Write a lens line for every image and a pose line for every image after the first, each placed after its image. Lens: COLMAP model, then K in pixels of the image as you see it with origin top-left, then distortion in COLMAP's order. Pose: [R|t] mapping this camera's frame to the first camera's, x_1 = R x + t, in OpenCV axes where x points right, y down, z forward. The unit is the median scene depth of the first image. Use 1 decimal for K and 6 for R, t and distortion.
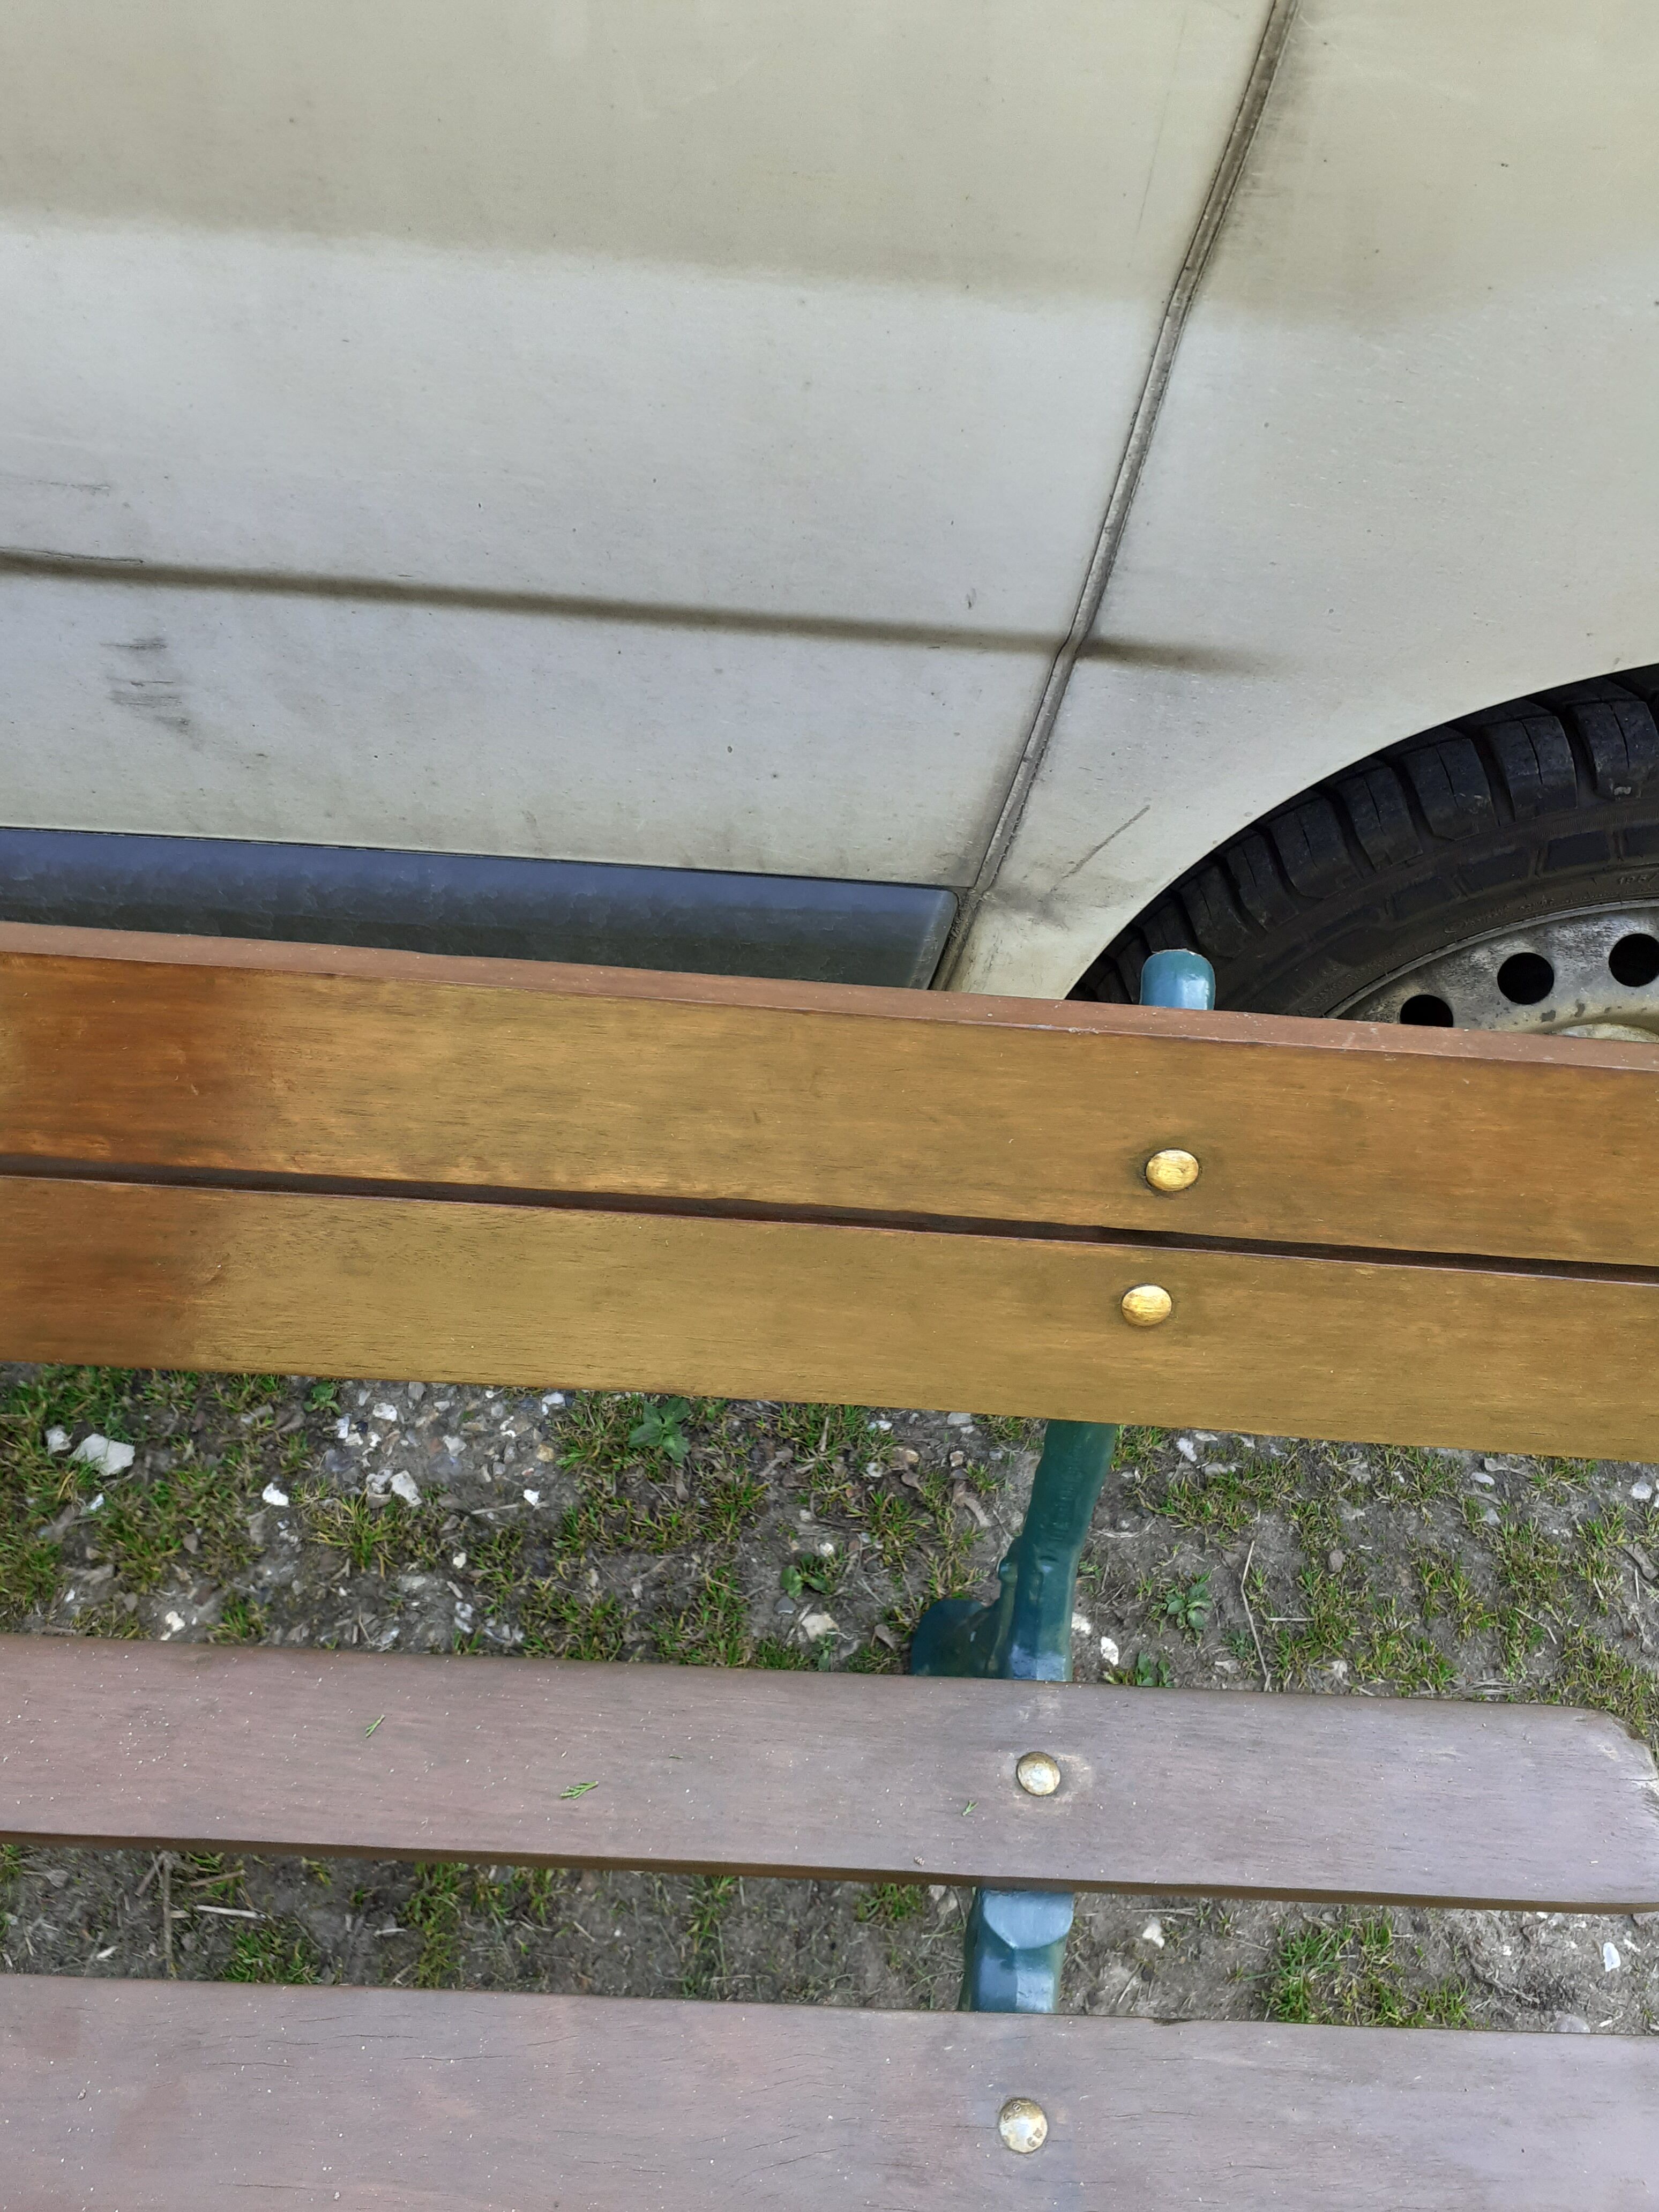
lens RADIAL K [[1810.1, 0, 828.1], [0, 1810.1, 1059.5], [0, 0, 1]] dist [0.022741, -0.038150]
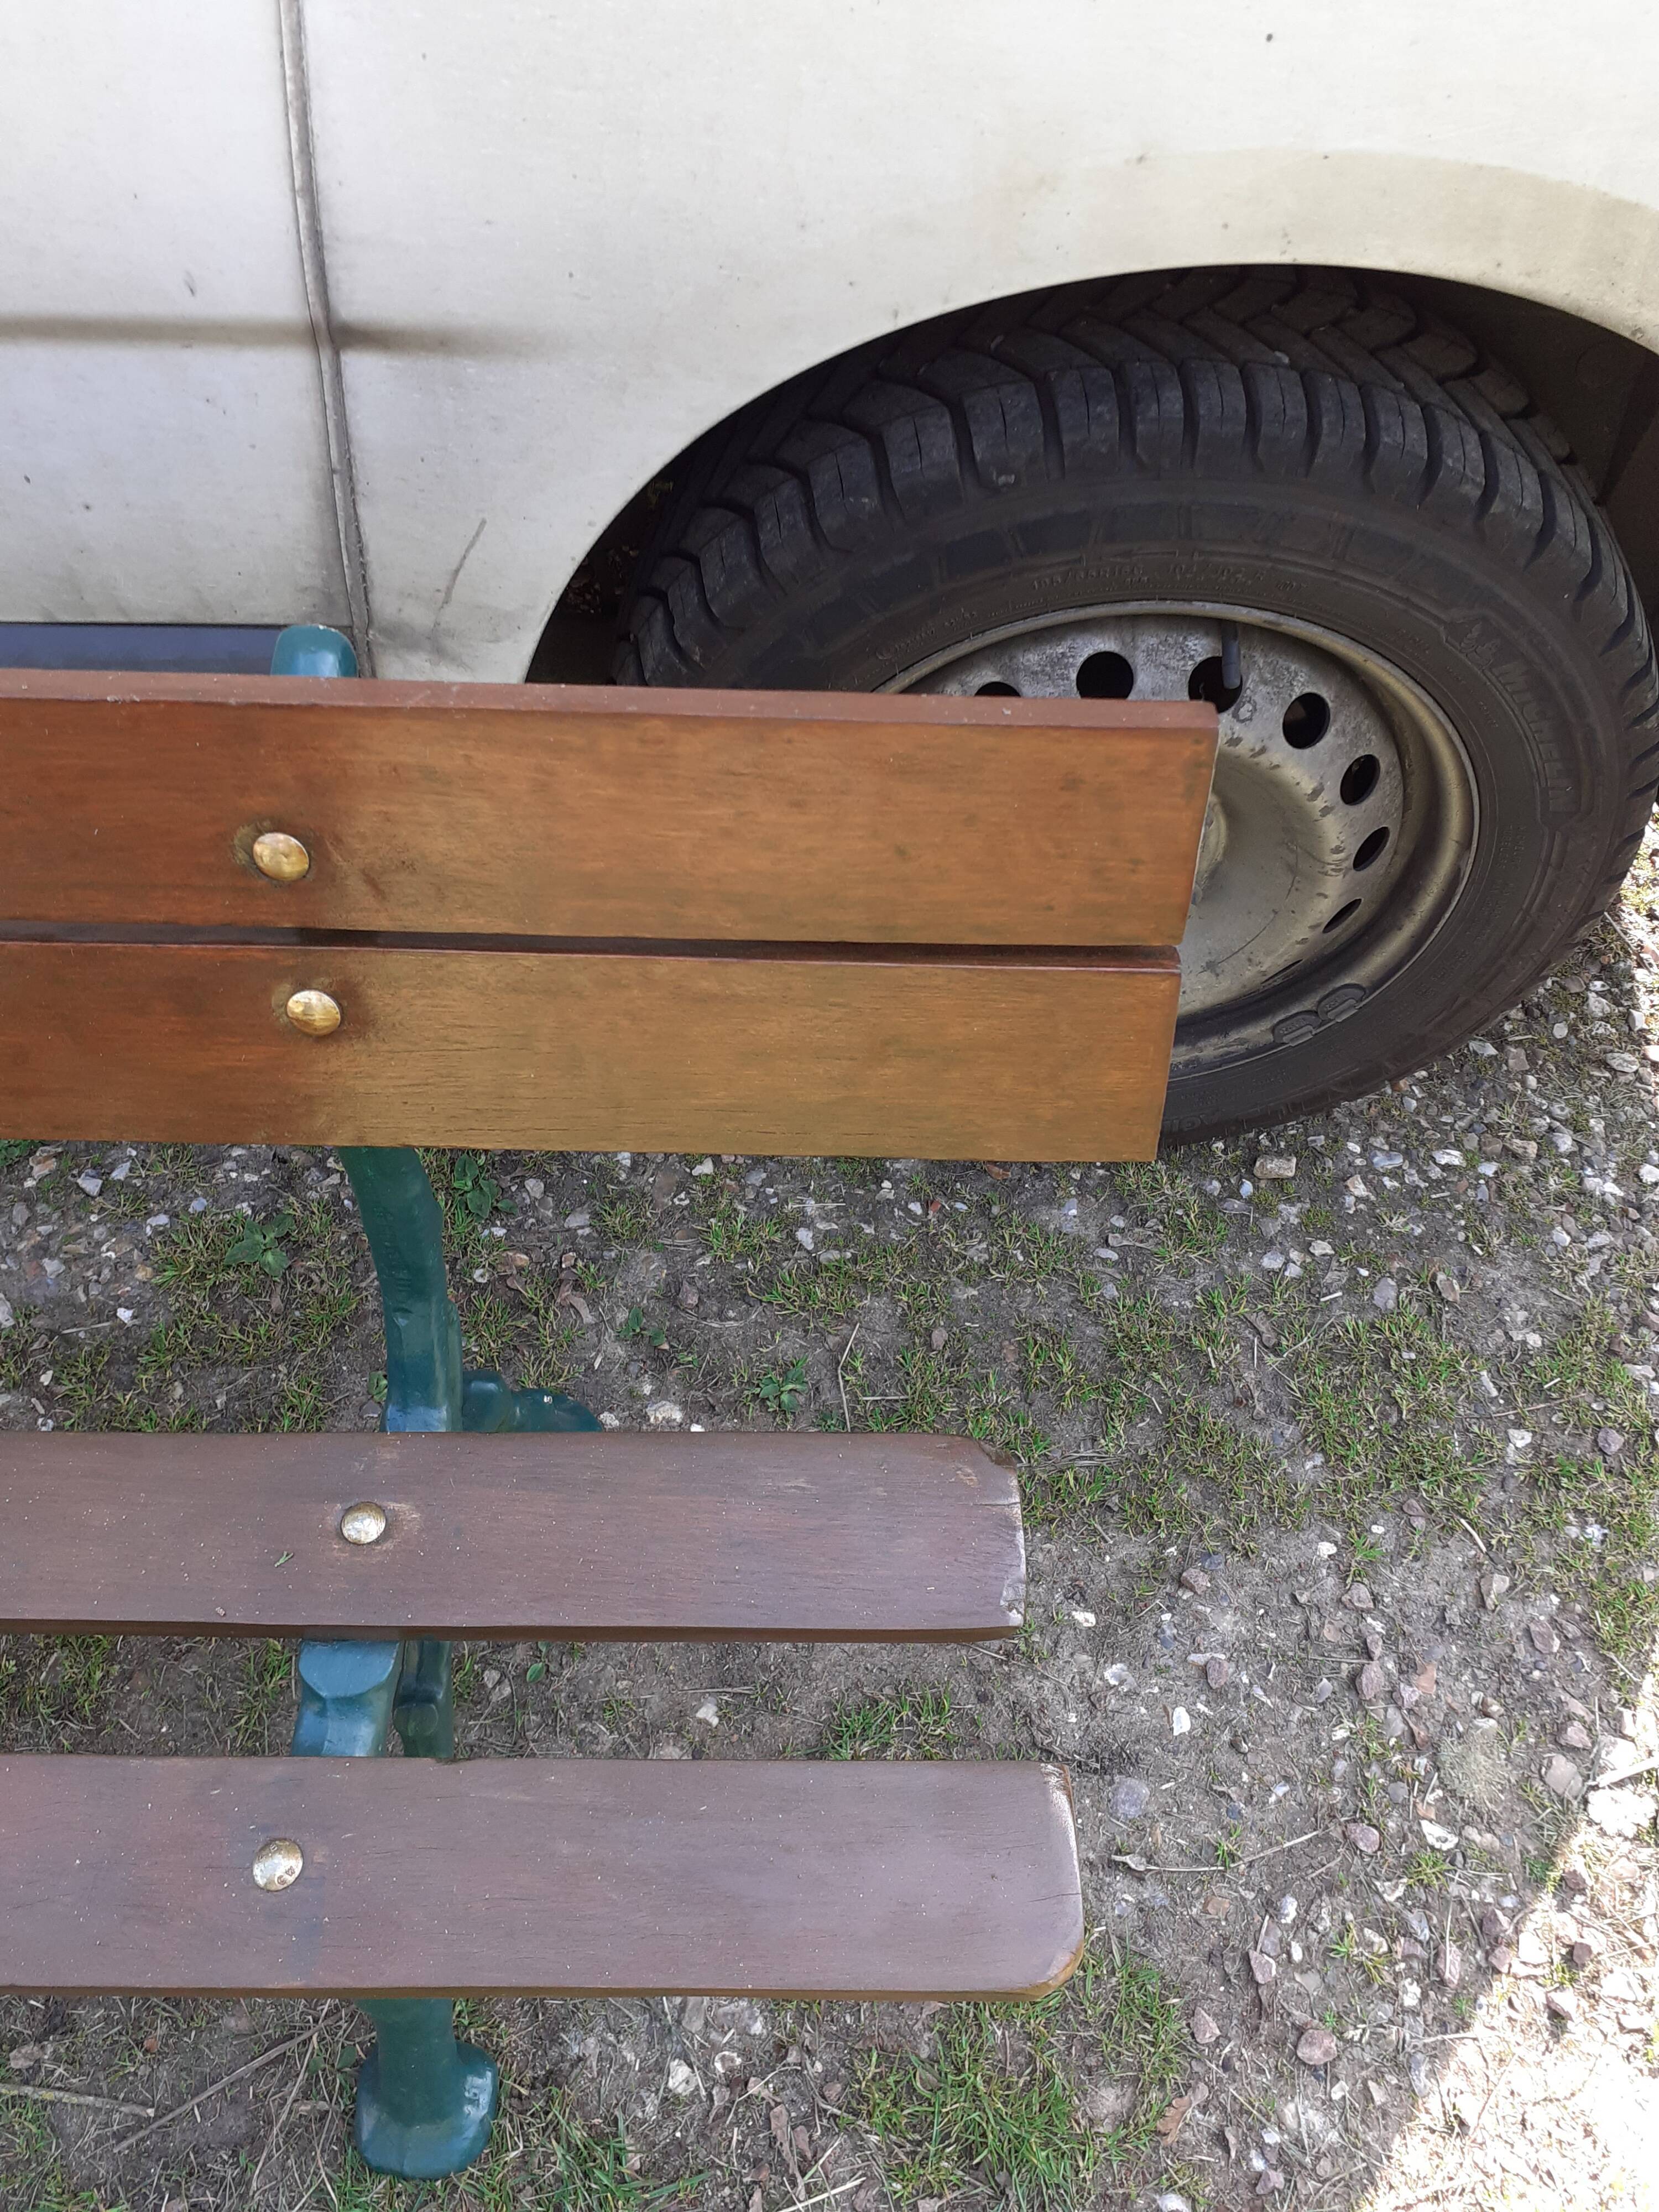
lens RADIAL K [[1810.1, 0, 828.1], [0, 1810.1, 1059.5], [0, 0, 1]] dist [0.022741, -0.038150]
pose [[0.997874, -0.050444, -0.041258, 0.304025], [0.052723, 0.997029, 0.056147, 0.076960], [0.038303, -0.058203, 0.997570, 0.042422]]
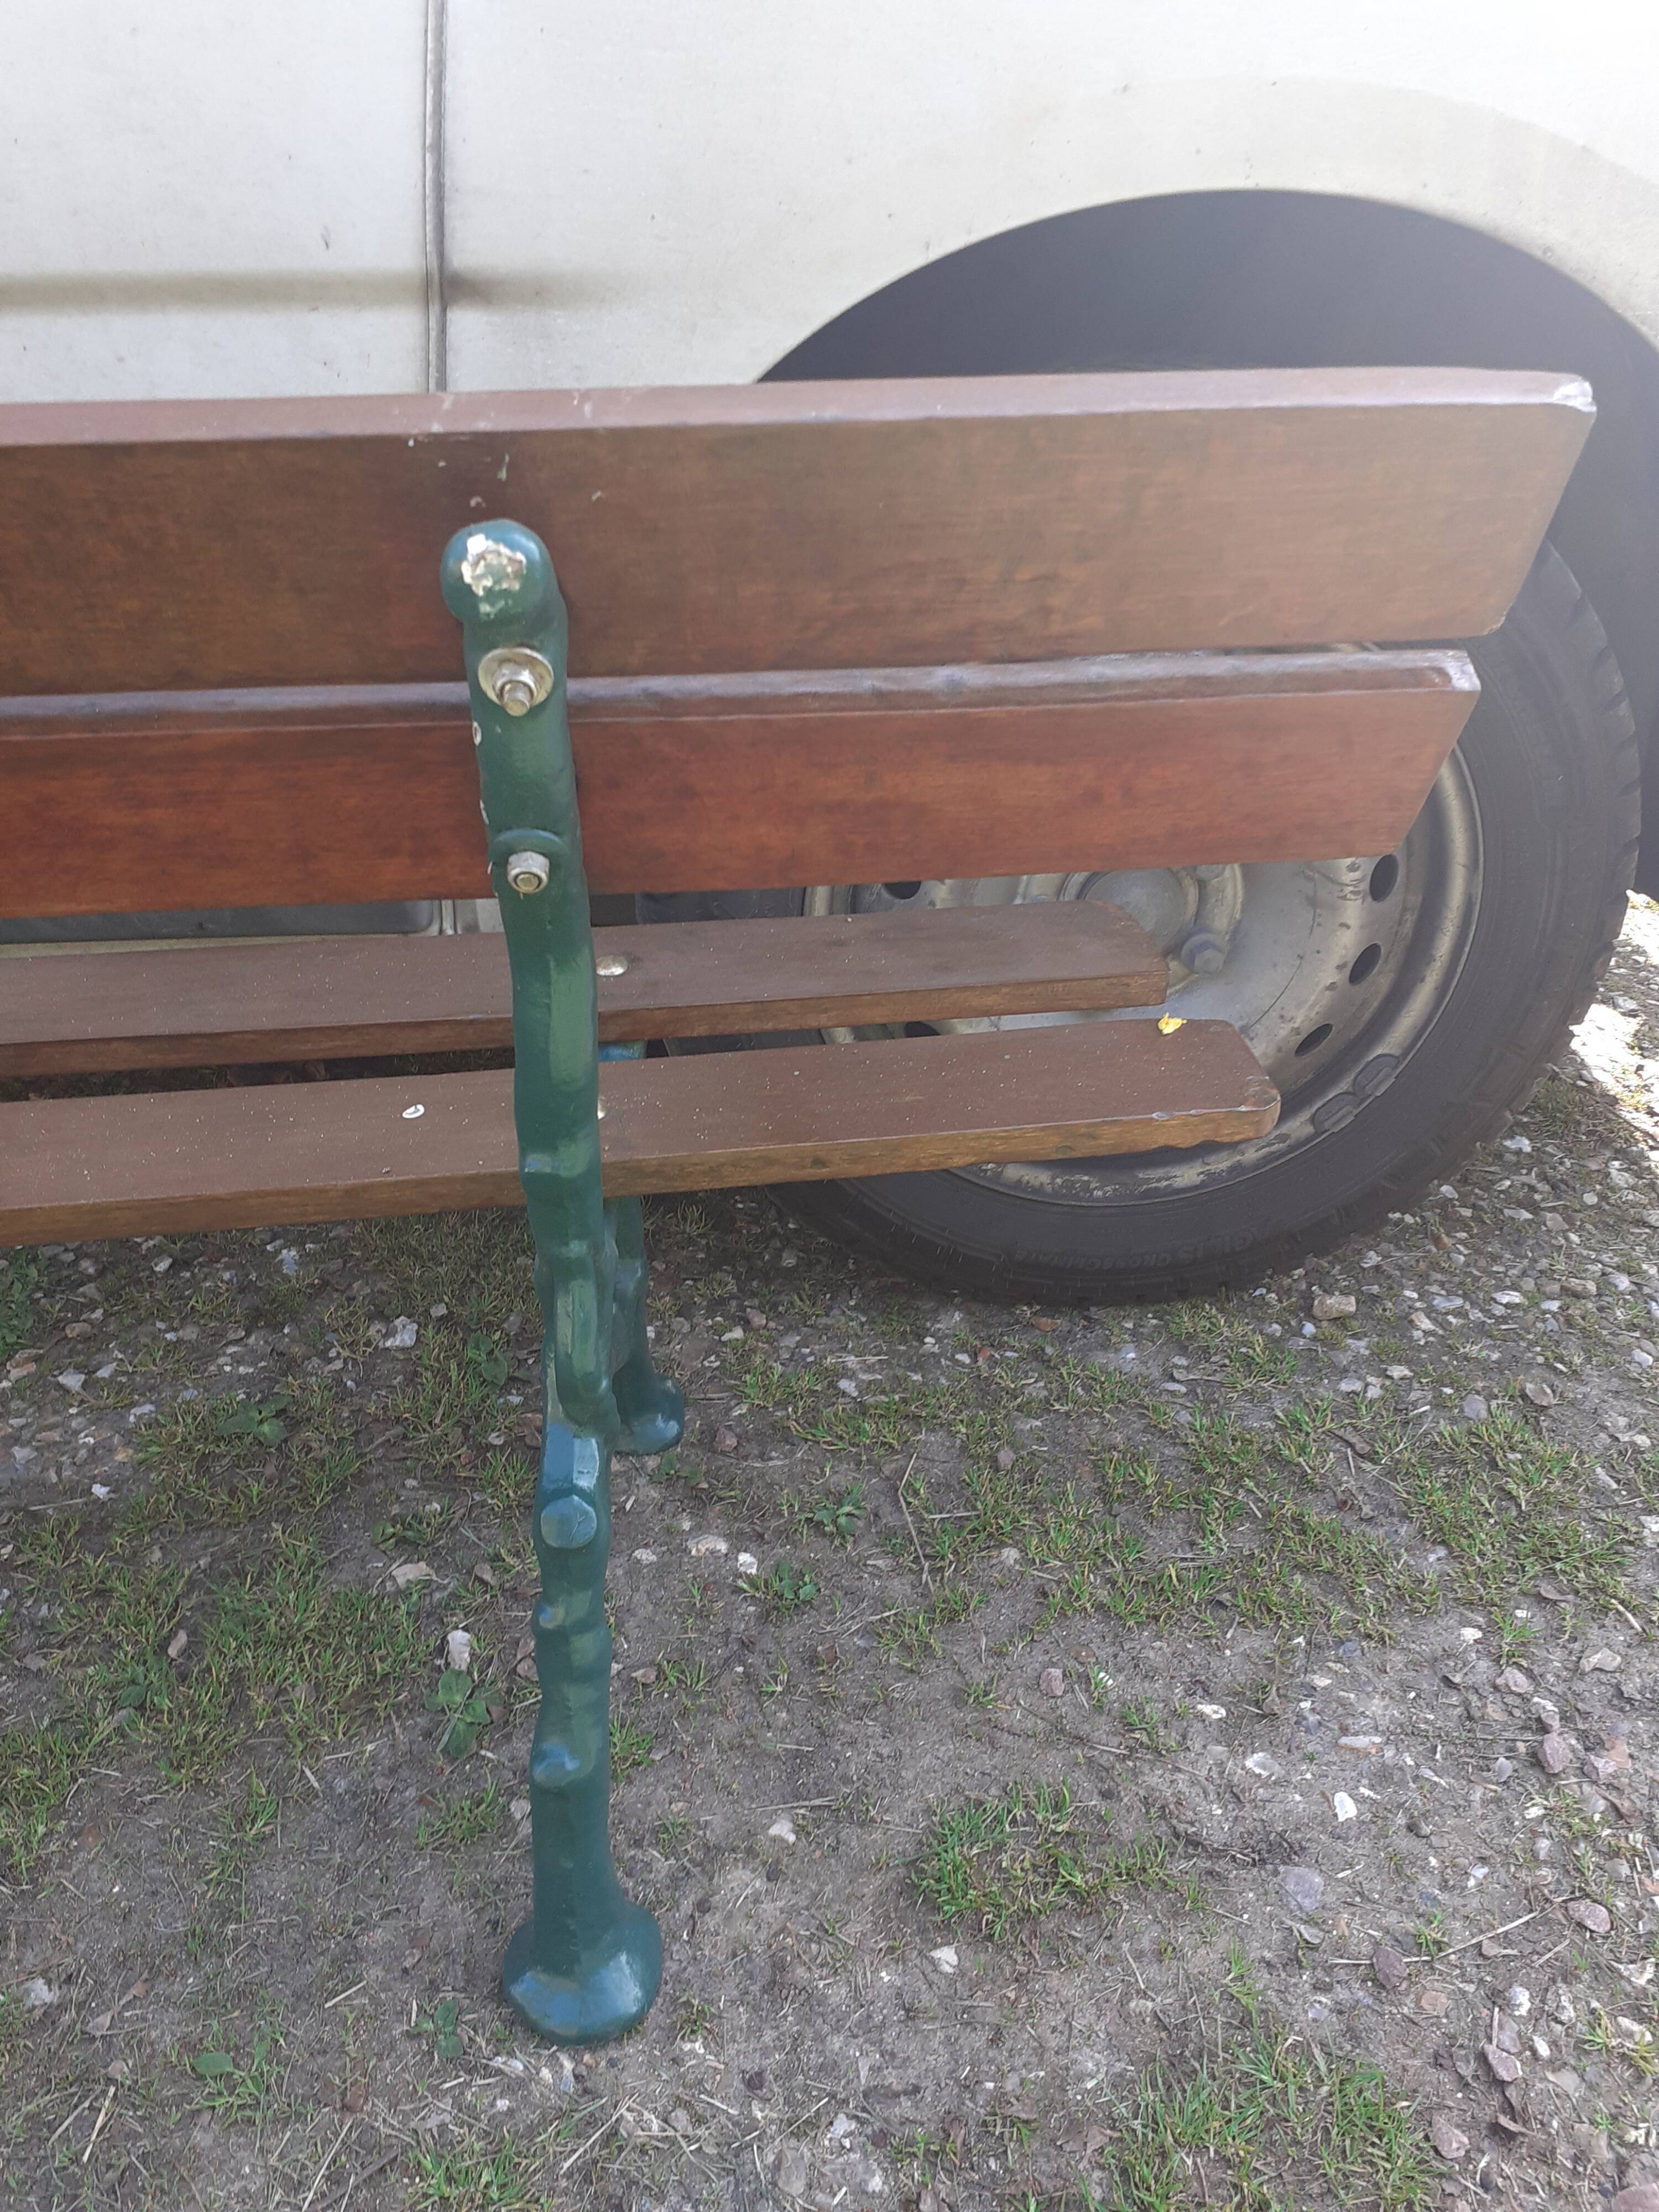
lens RADIAL K [[1810.1, 0, 828.1], [0, 1810.1, 1059.5], [0, 0, 1]] dist [0.022741, -0.038150]
pose [[0.994484, -0.100819, 0.028924, 0.211956], [0.104534, 0.930161, -0.351957, 0.450551], [0.008579, 0.353039, 0.935569, 0.113052]]
